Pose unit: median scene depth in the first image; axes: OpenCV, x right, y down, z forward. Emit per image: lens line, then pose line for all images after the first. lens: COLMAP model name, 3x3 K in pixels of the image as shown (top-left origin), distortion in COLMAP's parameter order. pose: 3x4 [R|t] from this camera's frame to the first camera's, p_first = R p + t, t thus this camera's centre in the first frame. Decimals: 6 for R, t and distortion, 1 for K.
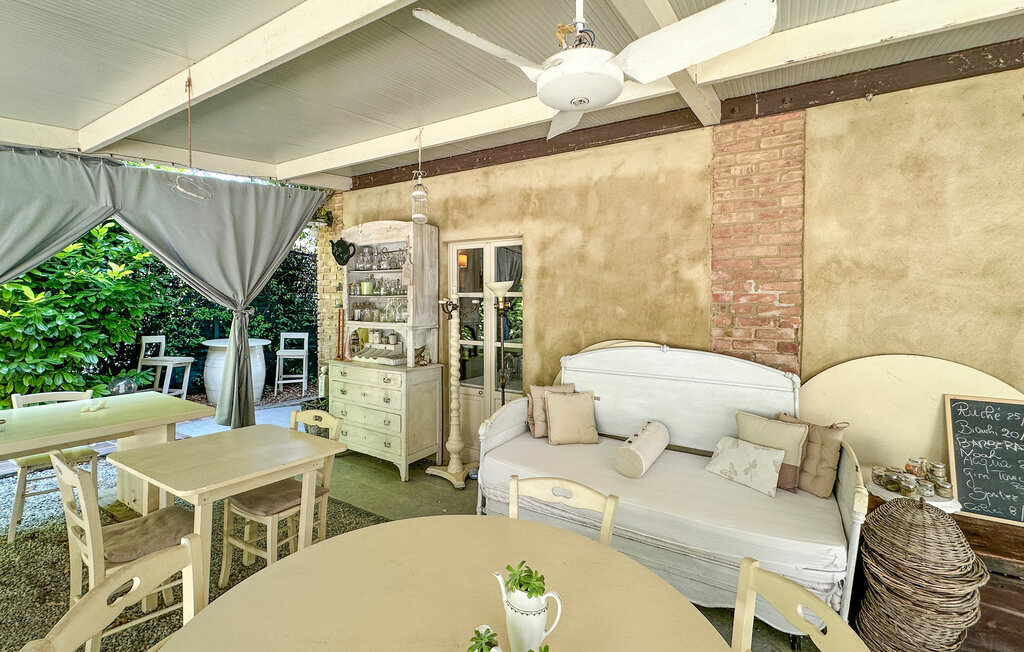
lens RADIAL K [[487.1, 0, 490.8], [0, 487.1, 315.1], [0, 0, 1]] dist [-0.001377, -0.000158]
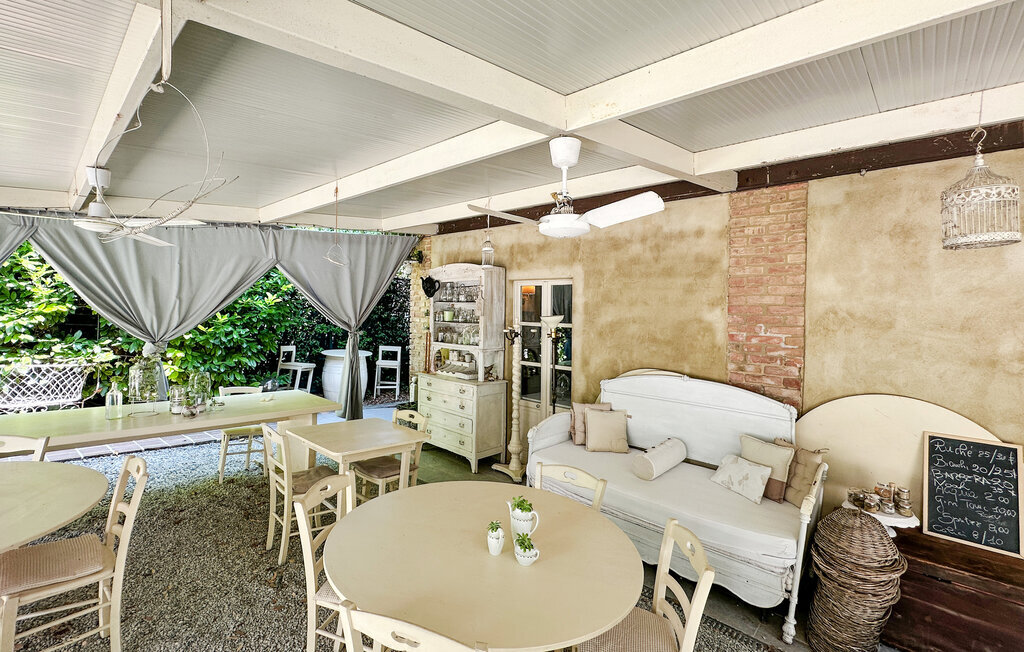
lens RADIAL K [[503.9, 0, 425.4], [0, 503.9, 306.0], [0, 0, 1]] dist [-0.001060, -0.000228]
pose [[0.954720, 0.006454, -0.297435, 0.093321], [-0.017038, 0.999310, -0.033008, -0.047663], [0.297016, 0.036582, 0.954171, -0.318509]]
